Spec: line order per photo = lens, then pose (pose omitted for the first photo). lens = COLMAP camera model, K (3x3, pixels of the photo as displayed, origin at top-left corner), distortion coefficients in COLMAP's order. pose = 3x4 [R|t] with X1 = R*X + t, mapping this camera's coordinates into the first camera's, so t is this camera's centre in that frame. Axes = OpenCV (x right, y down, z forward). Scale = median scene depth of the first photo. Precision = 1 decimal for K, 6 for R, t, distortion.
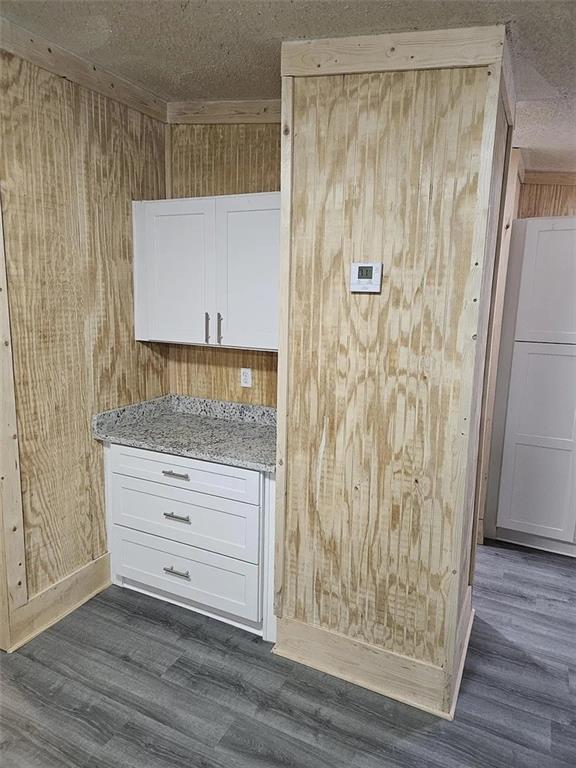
lens RADIAL K [[502.9, 0, 283.7], [0, 502.9, 379.2], [0, 0, 1]] dist [0.062859, -0.049462]
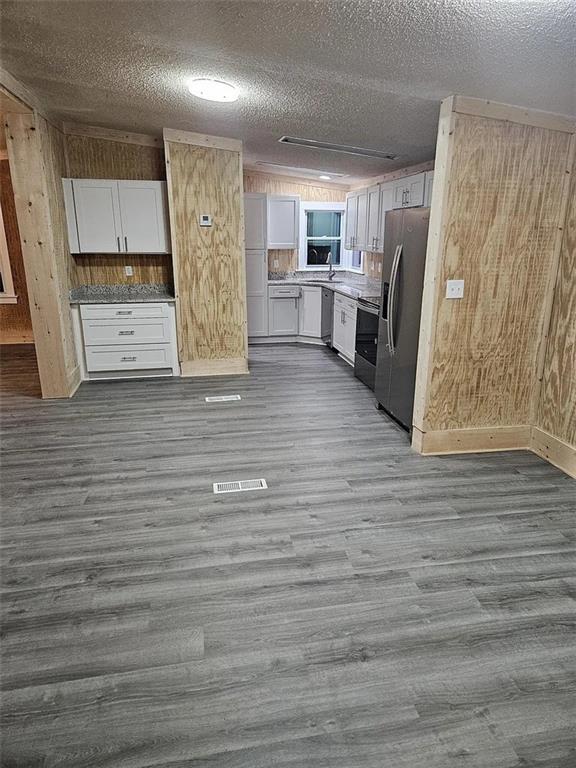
lens RADIAL K [[502.9, 0, 283.7], [0, 502.9, 379.2], [0, 0, 1]] dist [0.062859, -0.049462]
pose [[0.797614, -0.188118, 0.573082, -1.195701], [0.118711, 0.980497, 0.156633, 0.258031], [-0.591370, -0.056901, 0.804390, -1.471457]]
